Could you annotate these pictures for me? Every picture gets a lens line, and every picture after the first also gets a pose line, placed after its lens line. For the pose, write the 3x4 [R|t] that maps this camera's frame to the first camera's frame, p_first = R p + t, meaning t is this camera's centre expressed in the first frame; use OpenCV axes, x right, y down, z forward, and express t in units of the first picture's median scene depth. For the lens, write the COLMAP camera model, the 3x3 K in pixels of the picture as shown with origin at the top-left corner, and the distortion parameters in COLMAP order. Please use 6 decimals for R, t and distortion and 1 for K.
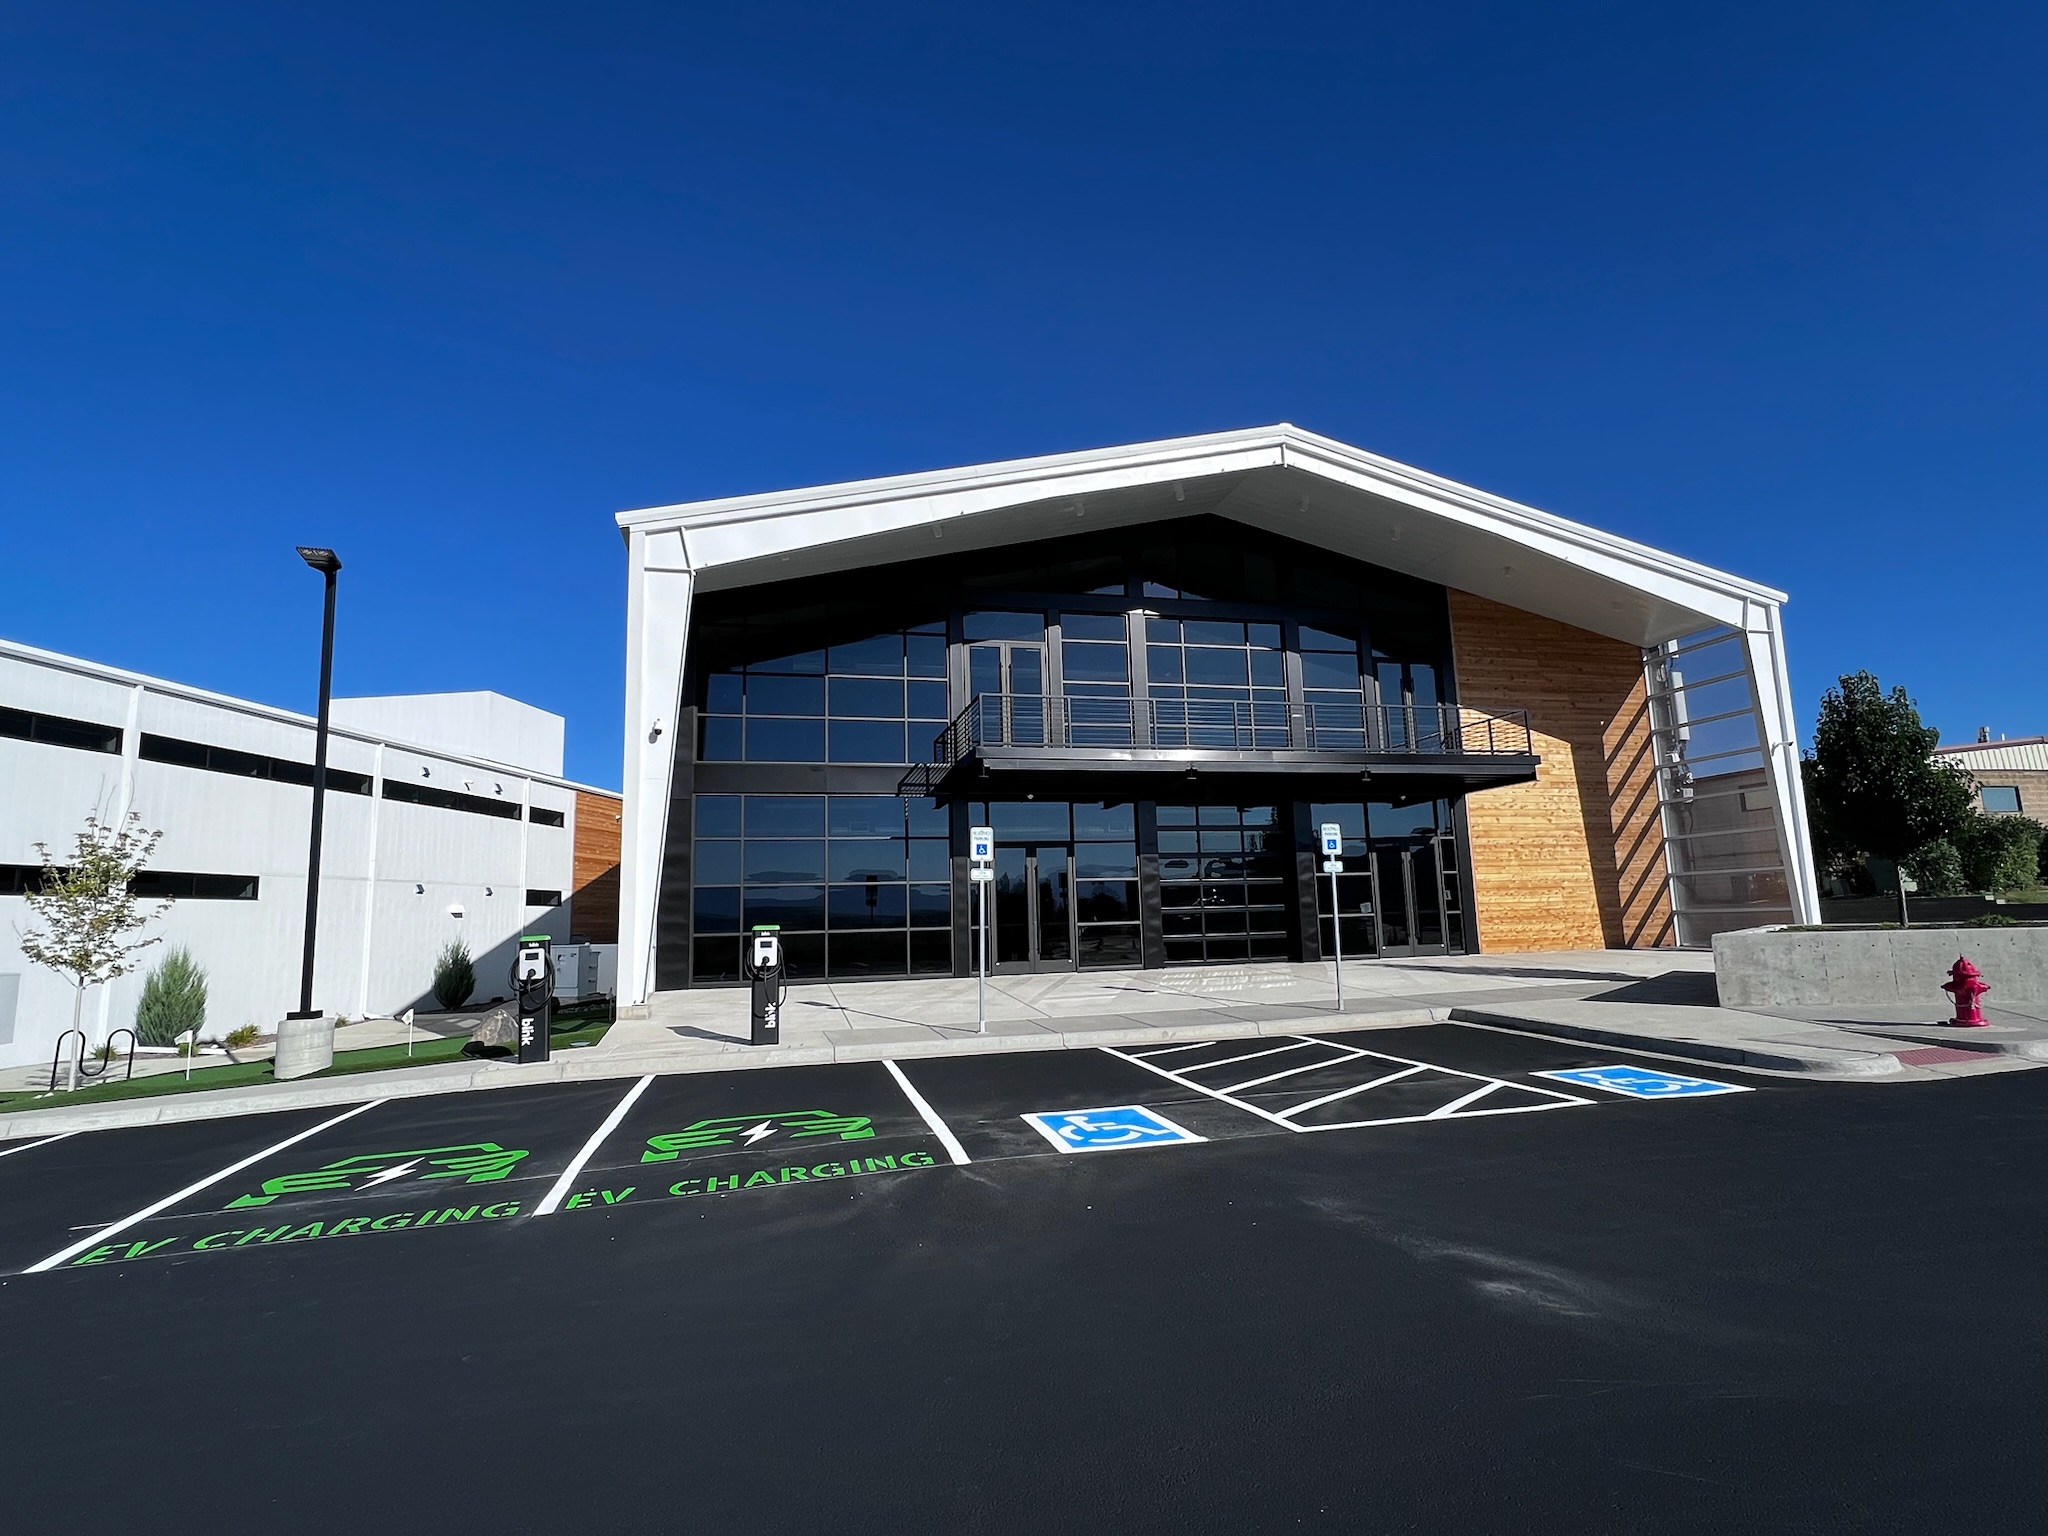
lens RADIAL K [[1022.6, 0, 1024.0], [0, 1022.6, 768.0], [0, 0, 1]] dist [0.002222, 0.000179]
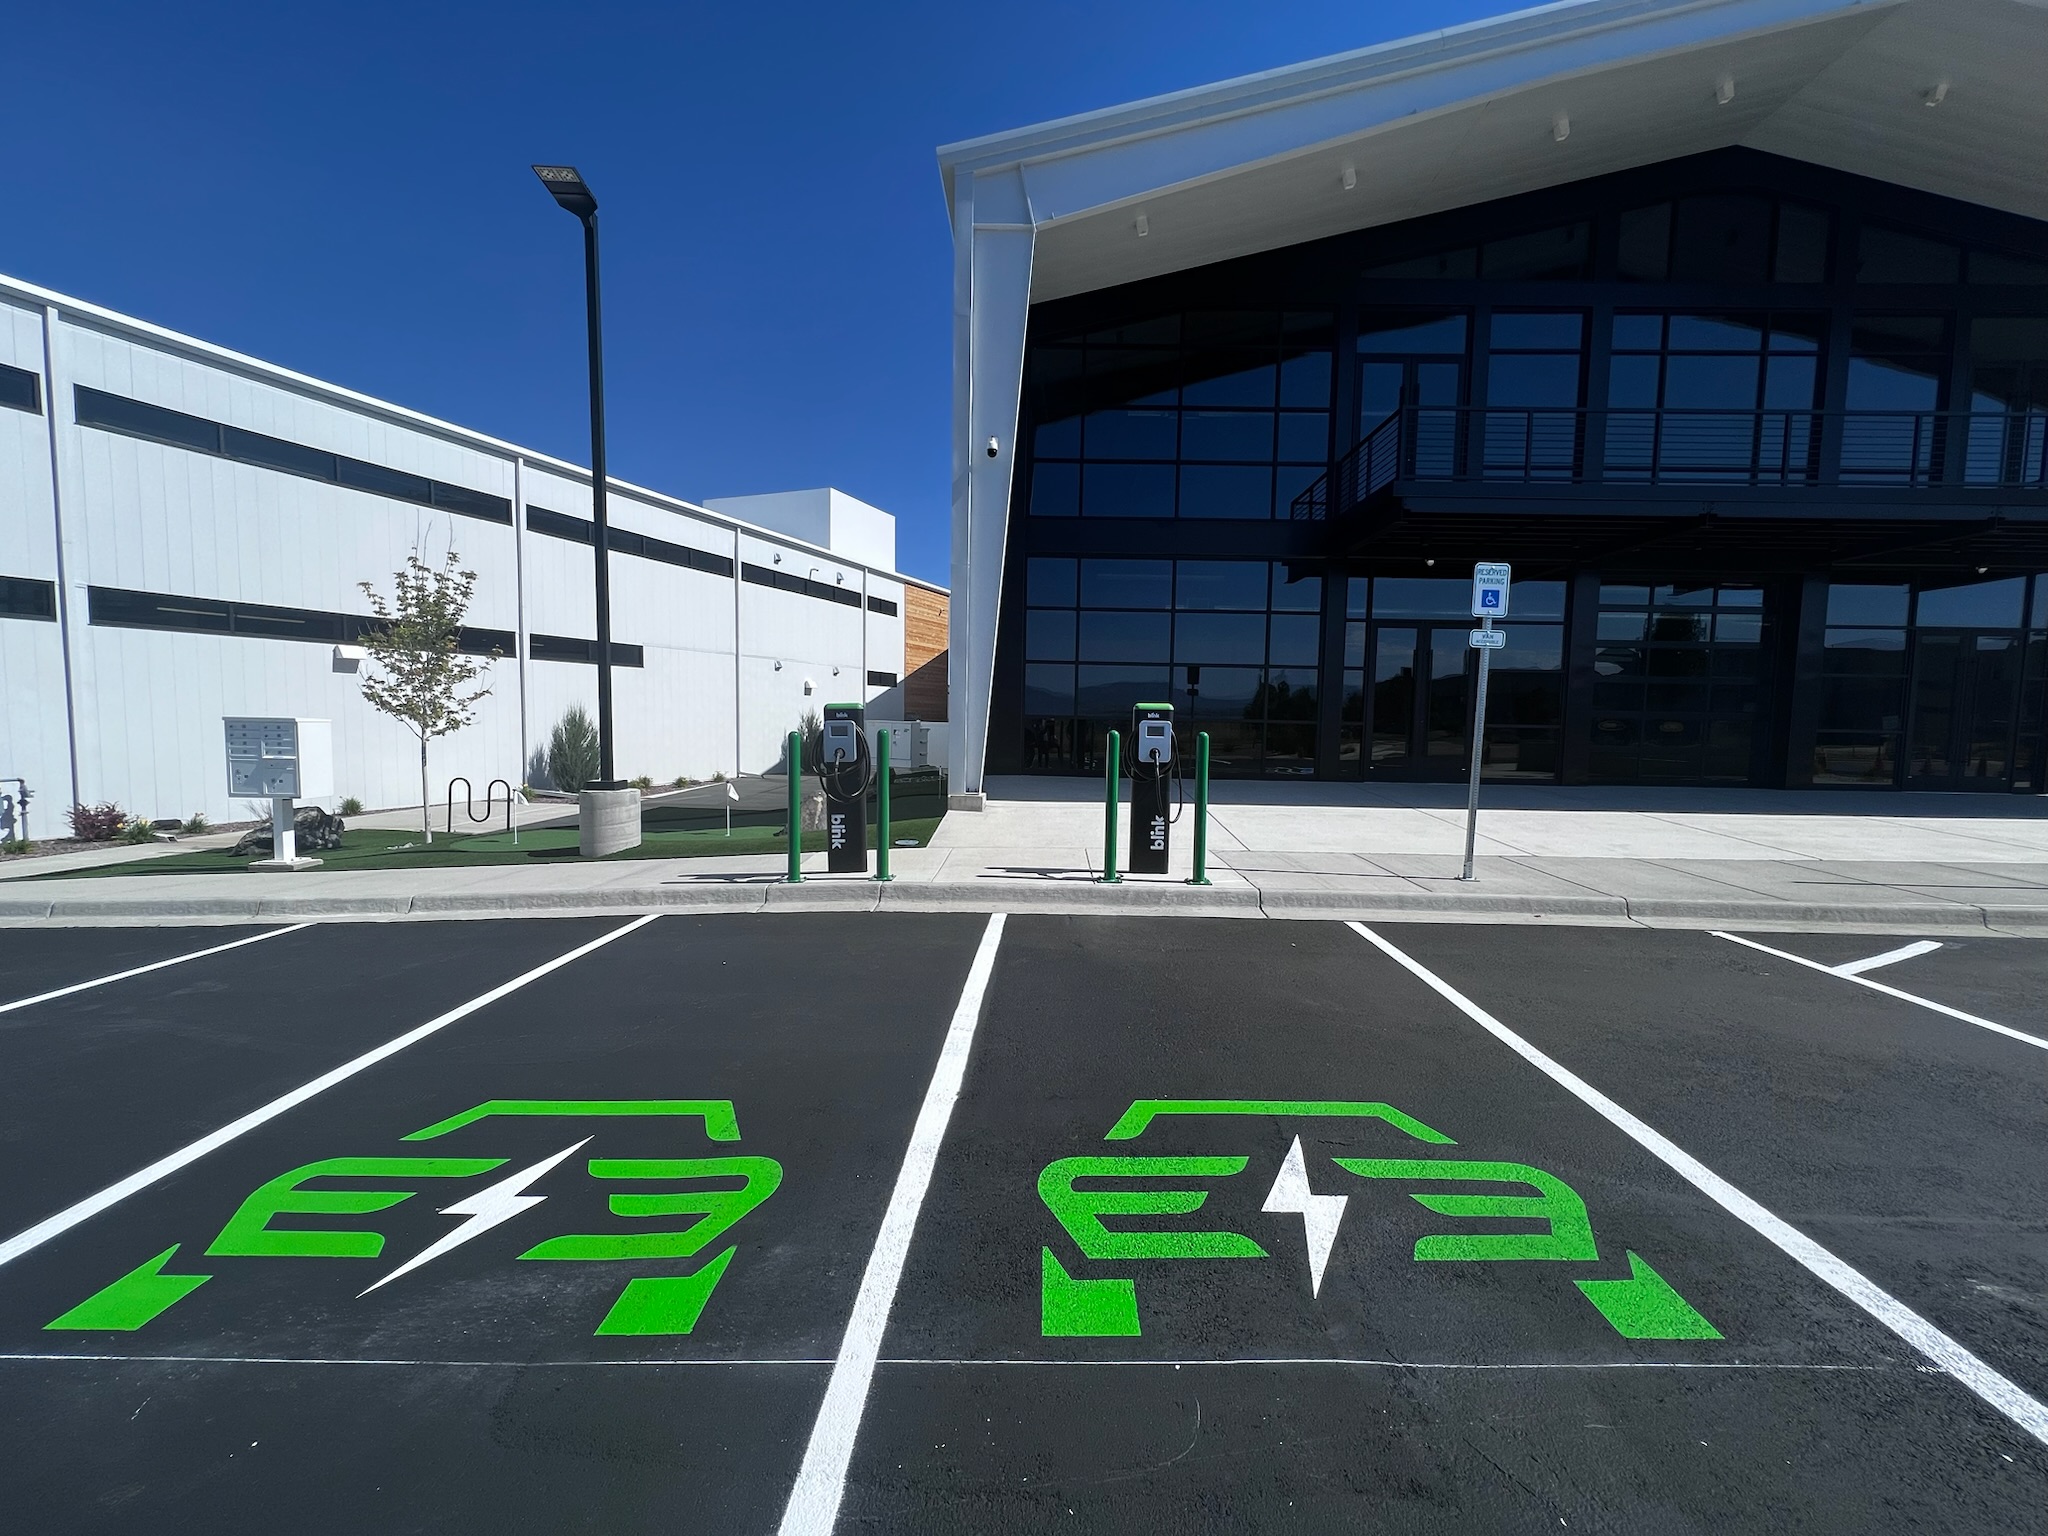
lens RADIAL K [[831.2, 0, 1024.0], [0, 831.2, 768.0], [0, 0, 1]] dist [-0.000270, 0.000079]
pose [[0.961212, 0.062365, -0.268668, -0.168199], [-0.004591, 0.977583, 0.210498, 0.073257], [0.275773, -0.201100, 0.939951, 0.409264]]
